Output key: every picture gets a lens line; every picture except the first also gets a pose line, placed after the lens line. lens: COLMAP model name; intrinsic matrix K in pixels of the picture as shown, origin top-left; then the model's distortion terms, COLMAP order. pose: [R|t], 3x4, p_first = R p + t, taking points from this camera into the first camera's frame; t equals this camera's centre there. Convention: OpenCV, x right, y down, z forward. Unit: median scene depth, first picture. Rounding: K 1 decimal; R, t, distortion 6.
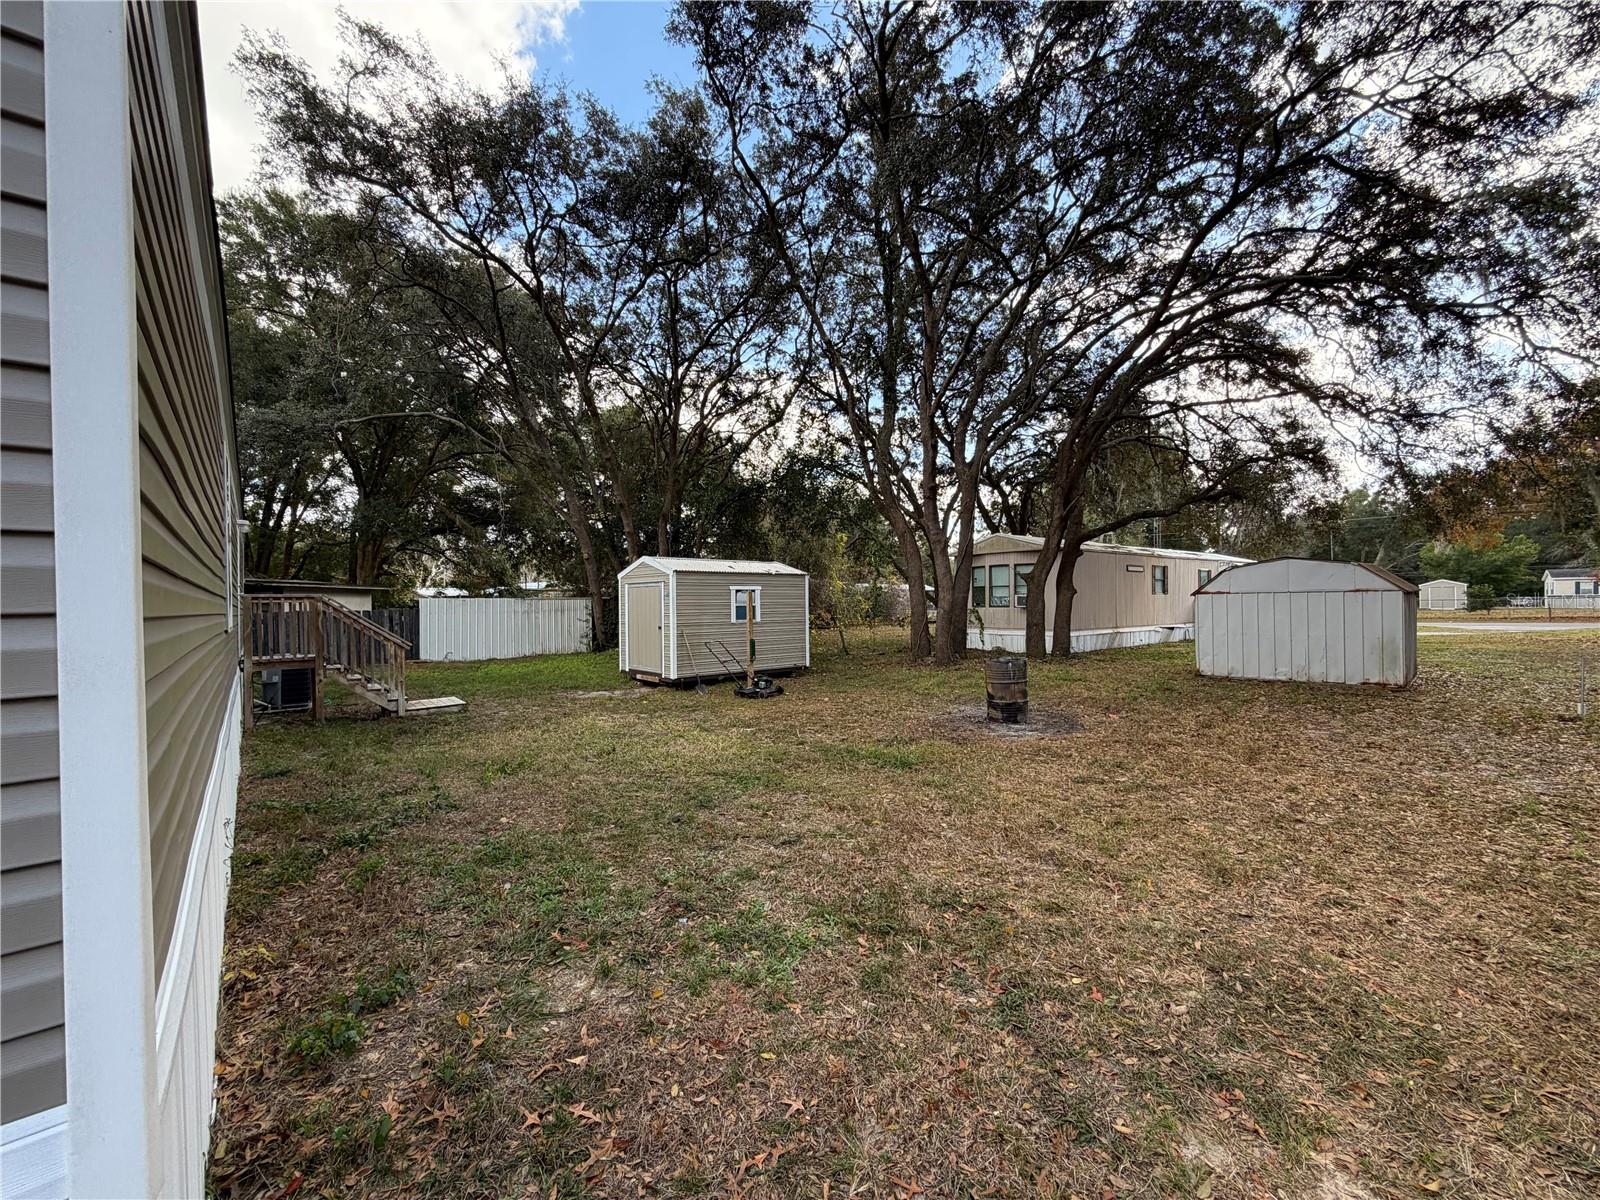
lens RADIAL K [[633.9, 0, 794.7], [0, 633.9, 596.1], [0, 0, 1]] dist [0.007132, 0.000116]
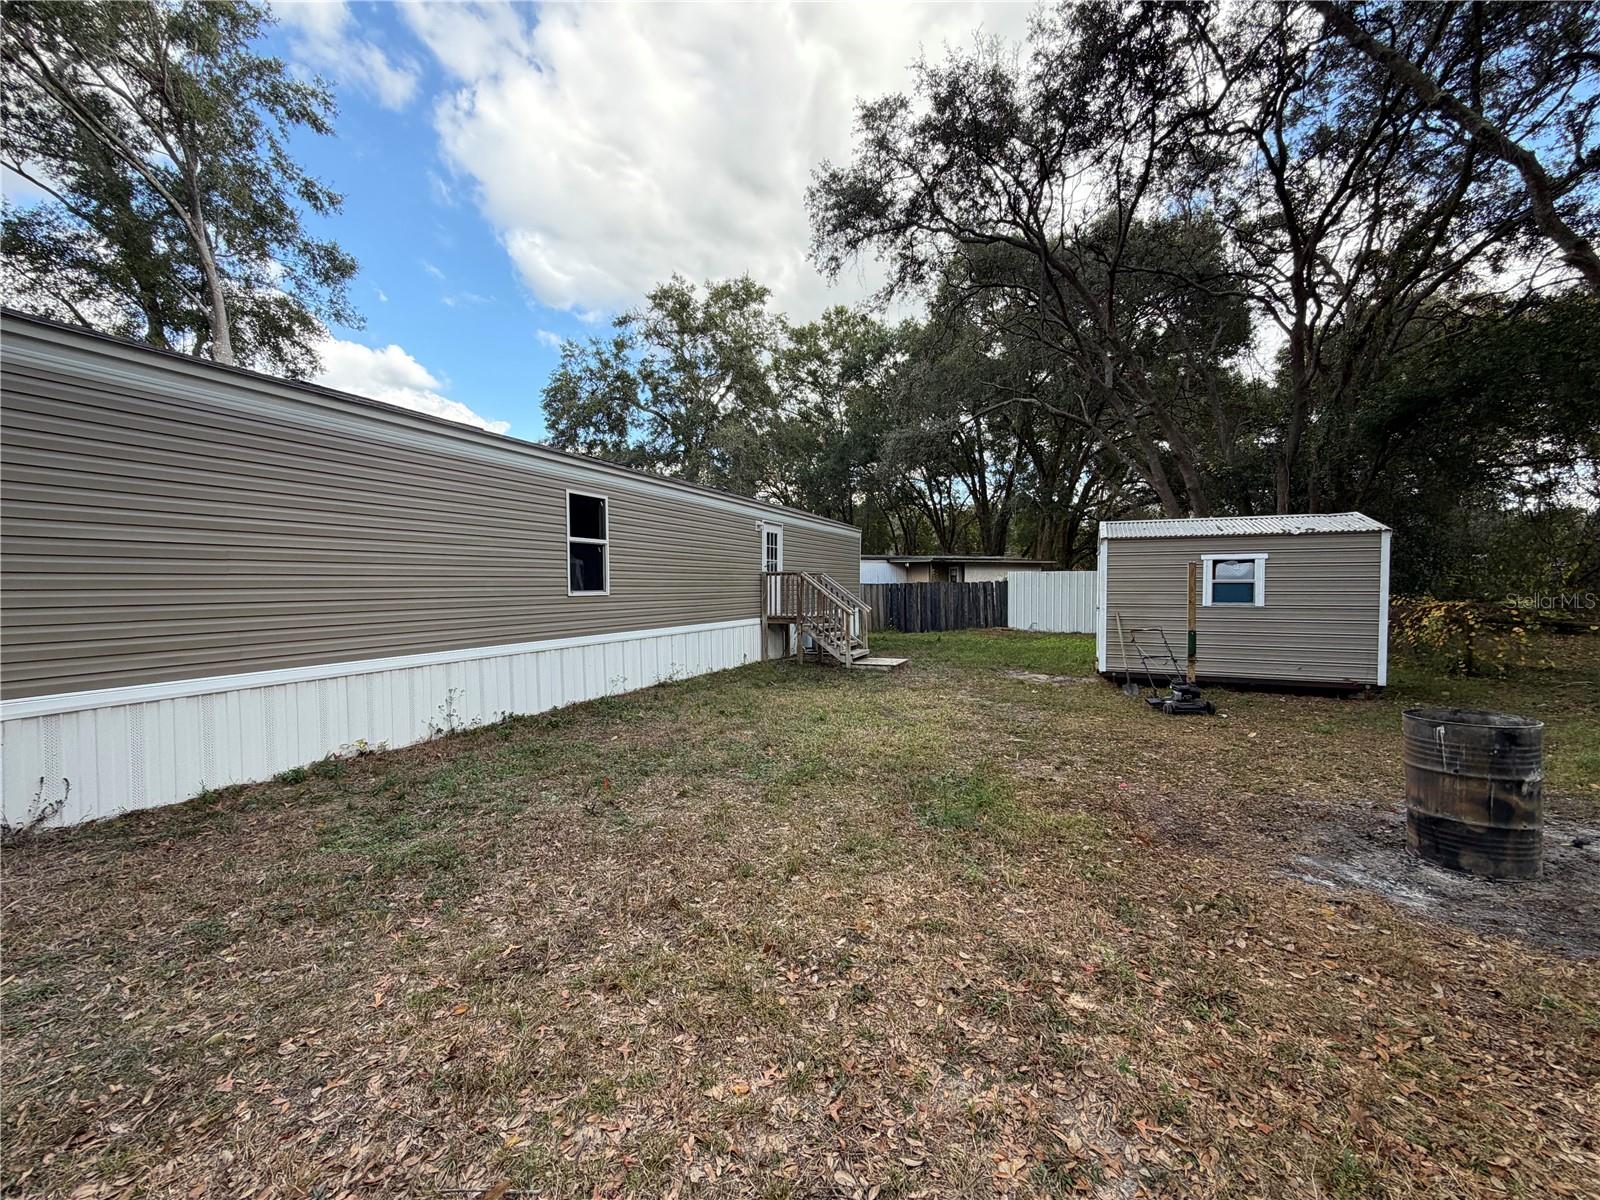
lens RADIAL K [[634.6, 0, 800.0], [0, 634.6, 600.0], [0, 0, 1]] dist [-0.001459, 0.000465]
pose [[0.437089, 0.036375, -0.898683, 0.756207], [0.008481, 0.998971, 0.044559, -0.001808], [0.899378, -0.027098, 0.436330, 0.611975]]
